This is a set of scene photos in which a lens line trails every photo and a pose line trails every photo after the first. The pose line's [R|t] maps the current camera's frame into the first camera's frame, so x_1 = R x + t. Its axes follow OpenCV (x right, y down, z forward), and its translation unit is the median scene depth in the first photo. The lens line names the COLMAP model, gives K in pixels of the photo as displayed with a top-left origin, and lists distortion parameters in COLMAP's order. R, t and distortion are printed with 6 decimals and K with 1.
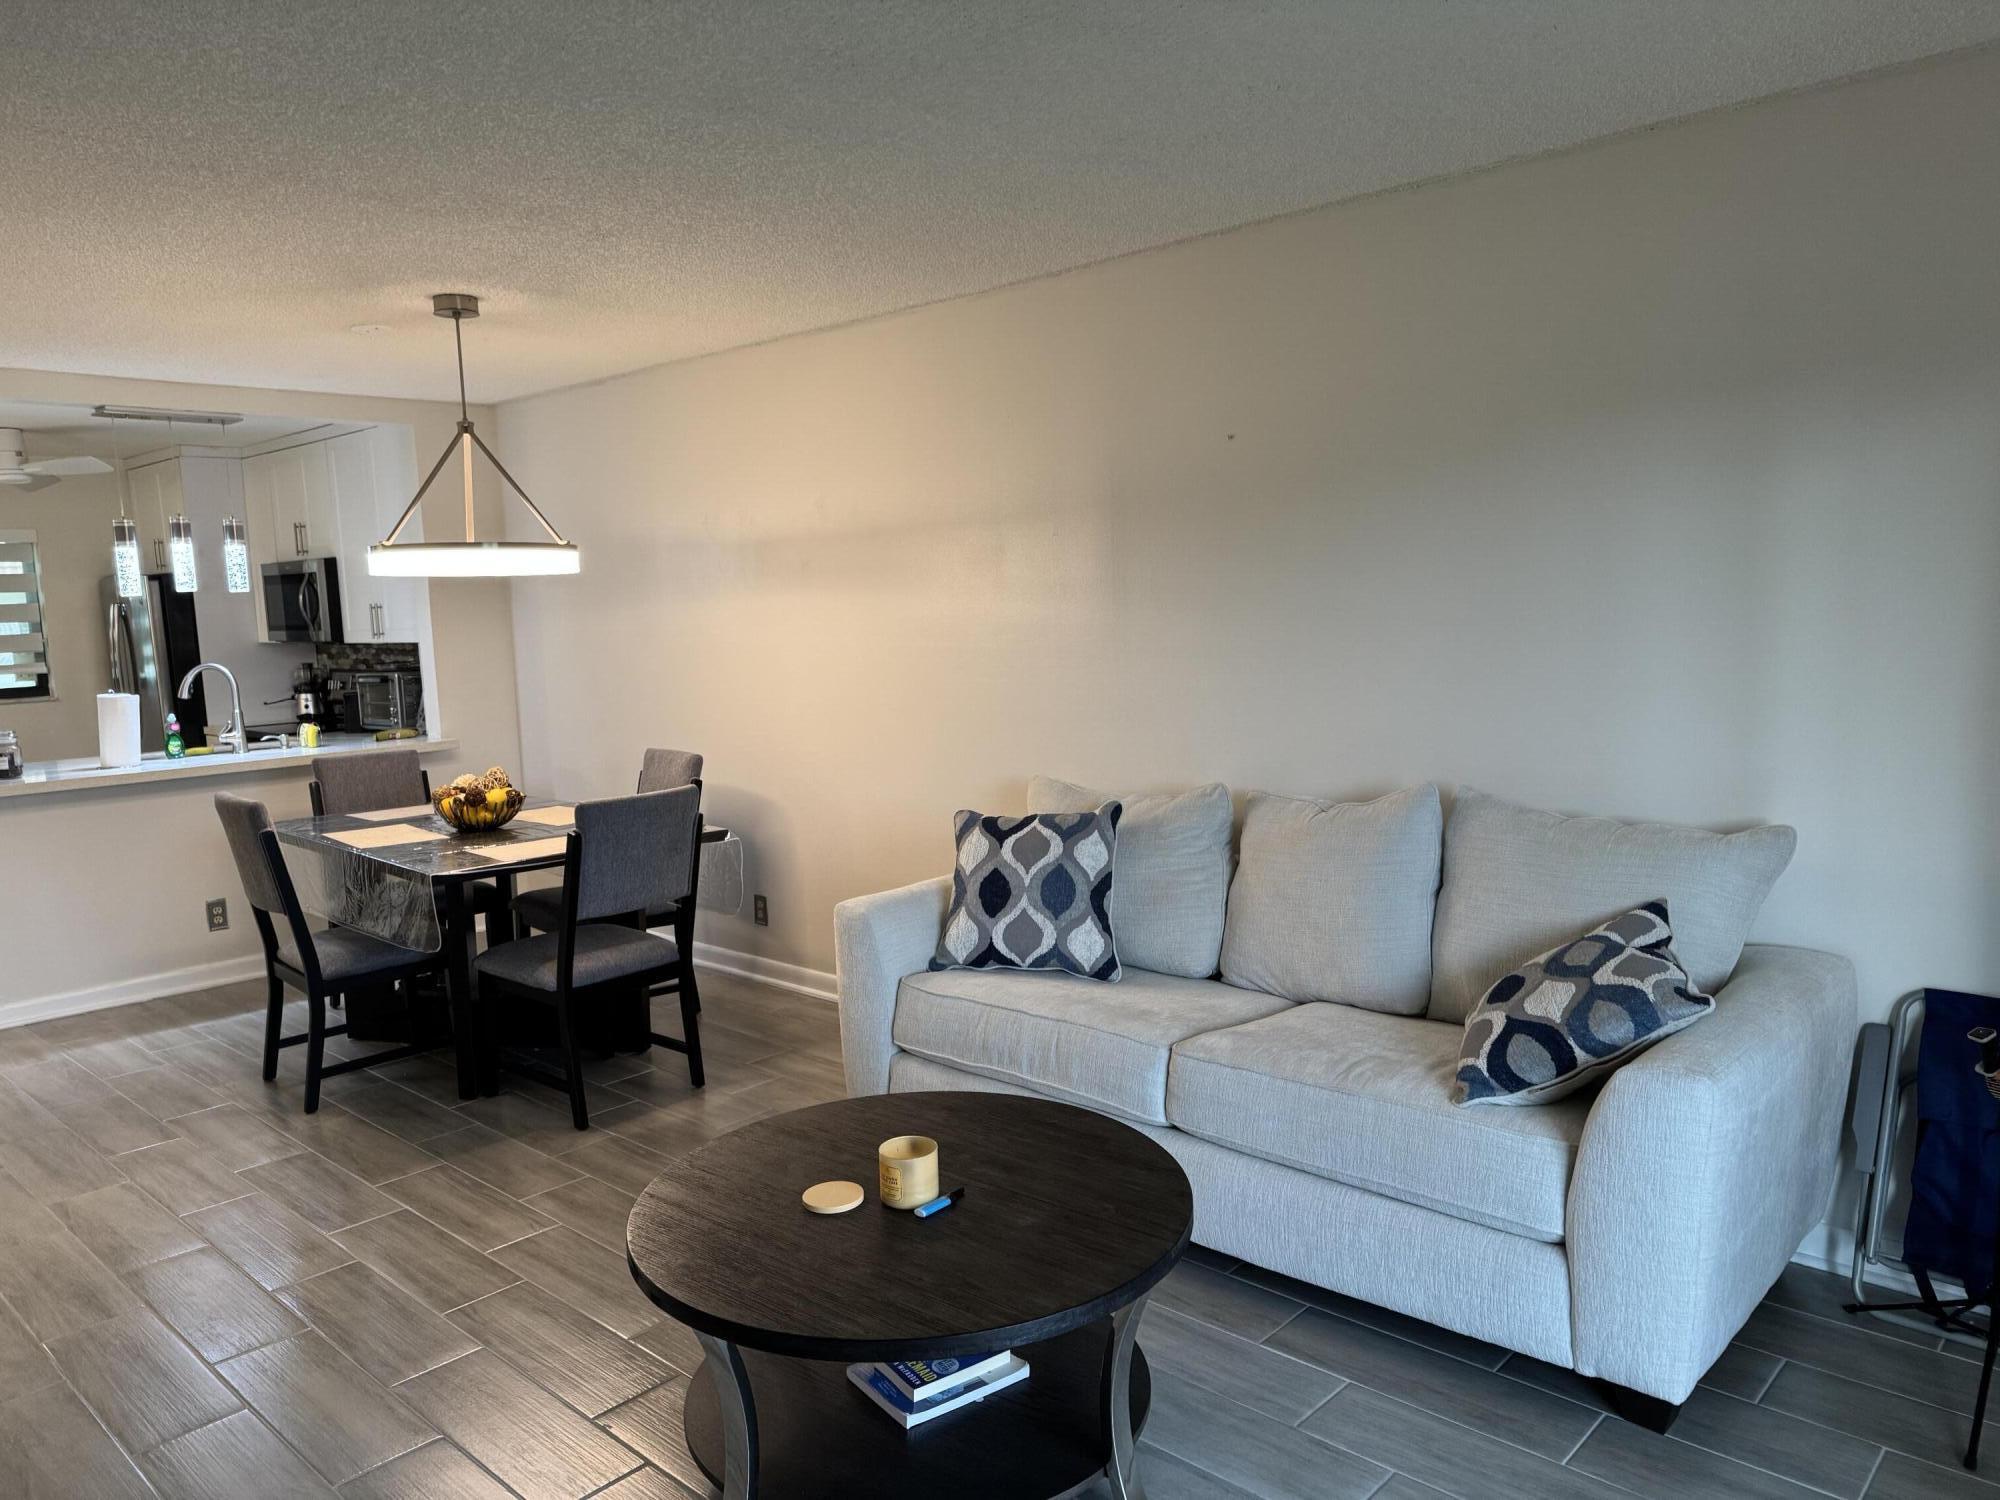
lens RADIAL K [[1418.4, 0, 1010.9], [0, 1418.4, 762.3], [0, 0, 1]] dist [0.050396, -0.064174]
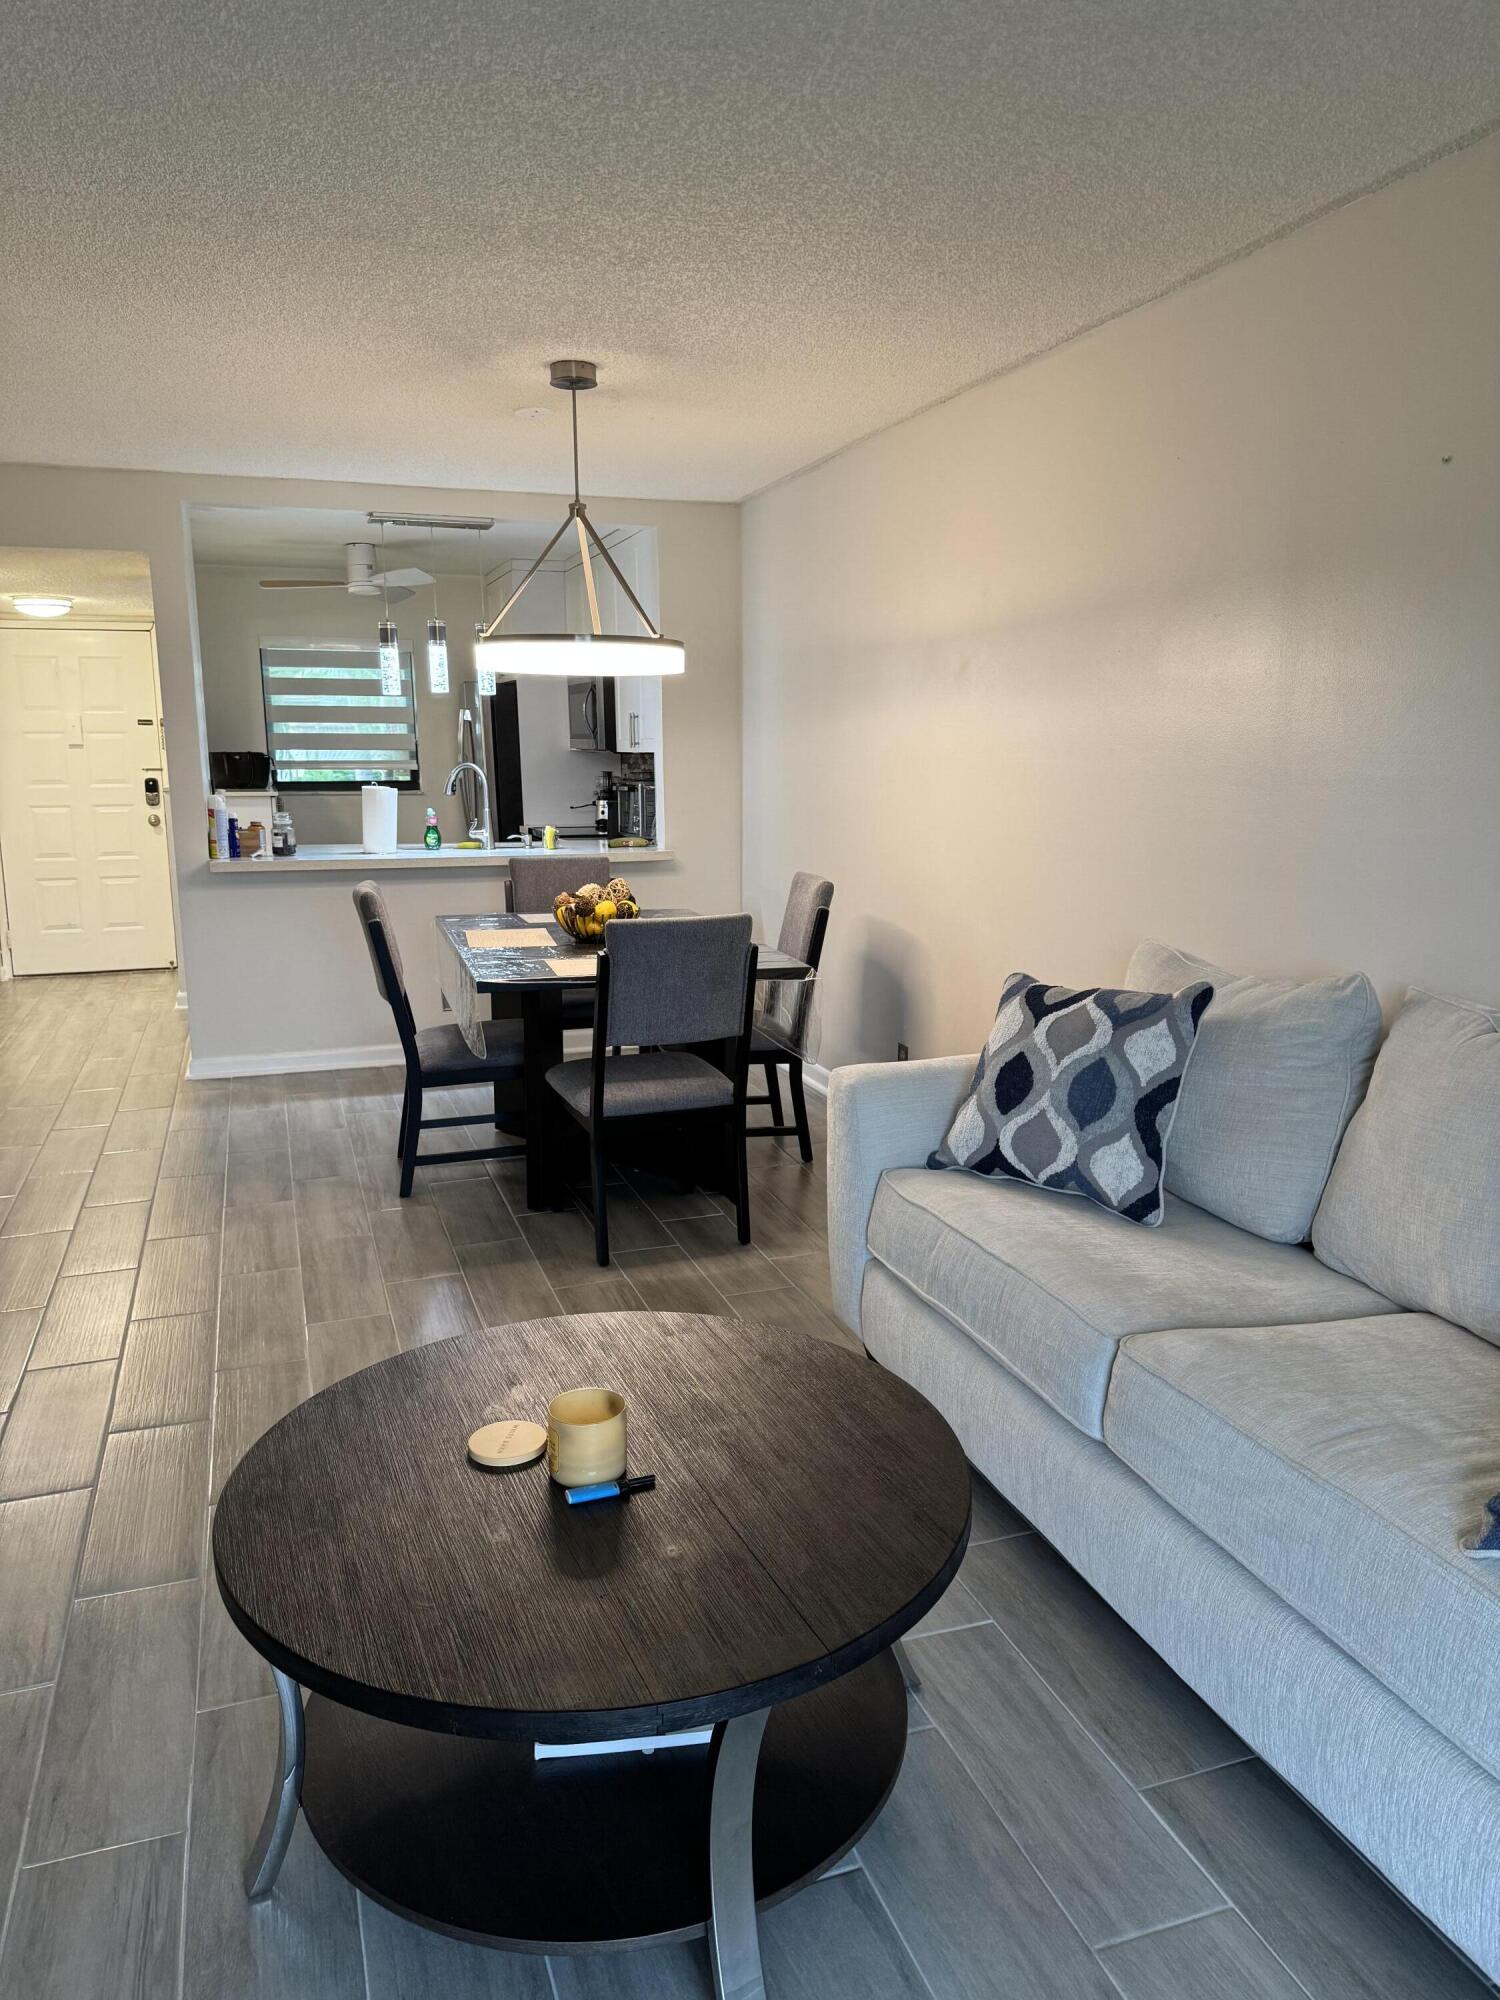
lens RADIAL K [[1418.4, 0, 748.3], [0, 1418.4, 1002.8], [0, 0, 1]] dist [0.050396, -0.064174]
pose [[0.874728, 0.116956, -0.470289, 0.217446], [-0.082526, 0.992216, 0.093257, -0.011970], [0.477535, -0.042763, 0.877571, 0.246508]]
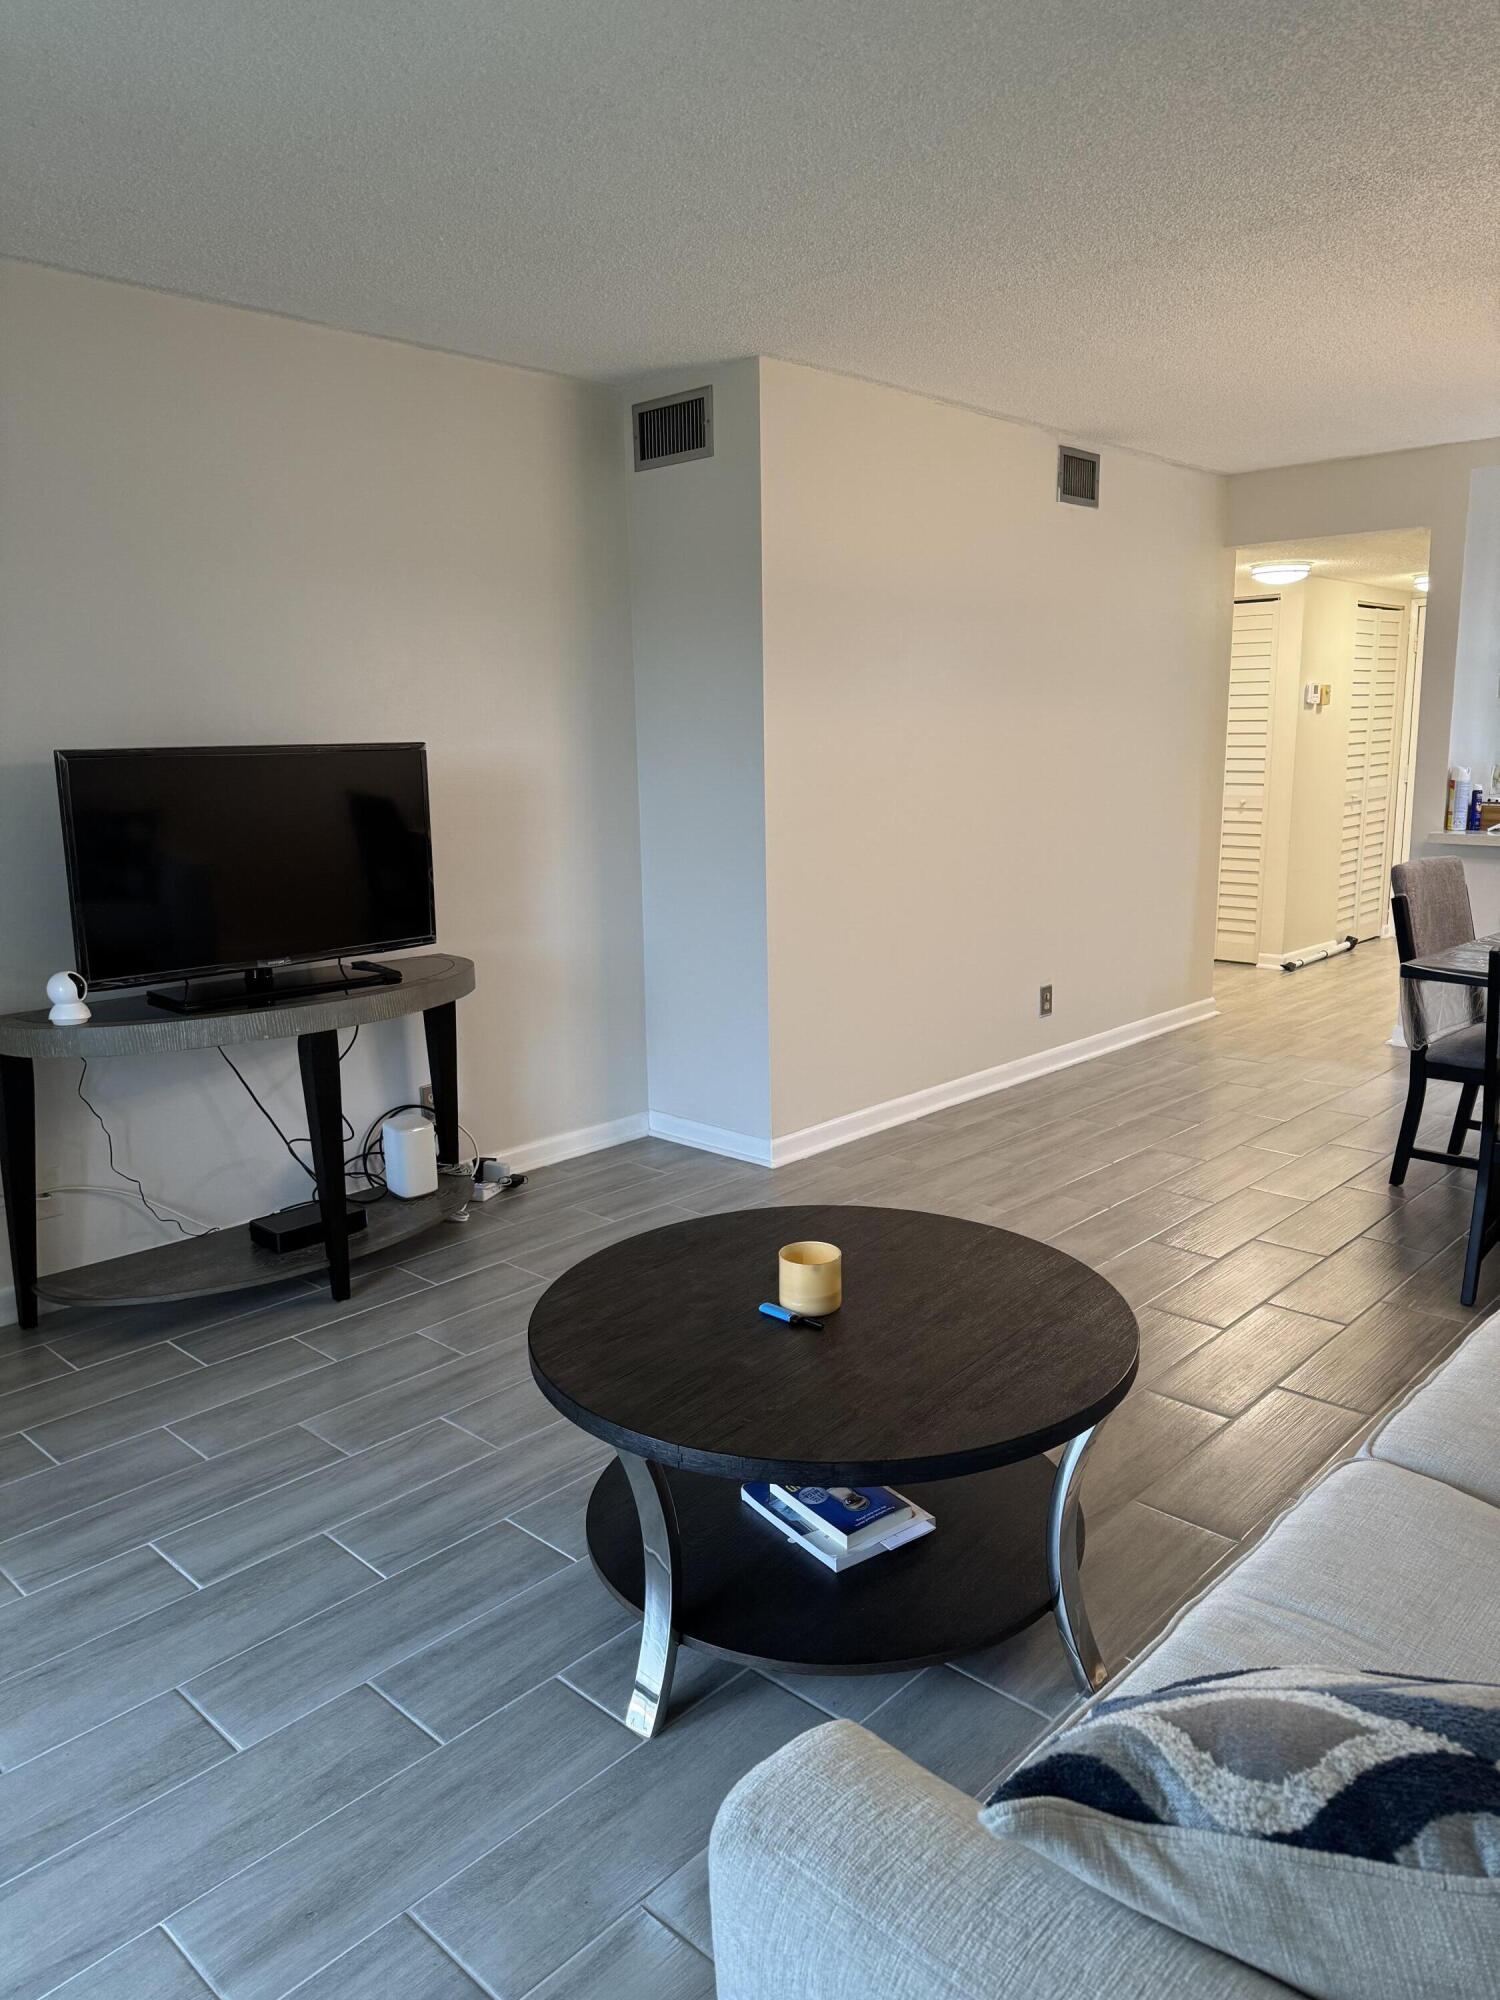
lens RADIAL K [[1418.4, 0, 753.2], [0, 1418.4, 1002.7], [0, 0, 1]] dist [0.050396, -0.064174]
pose [[-0.013395, 0.220948, -0.975194, 0.489882], [-0.105859, 0.969487, 0.221109, -0.052714], [0.994291, 0.106194, 0.010403, 0.567923]]
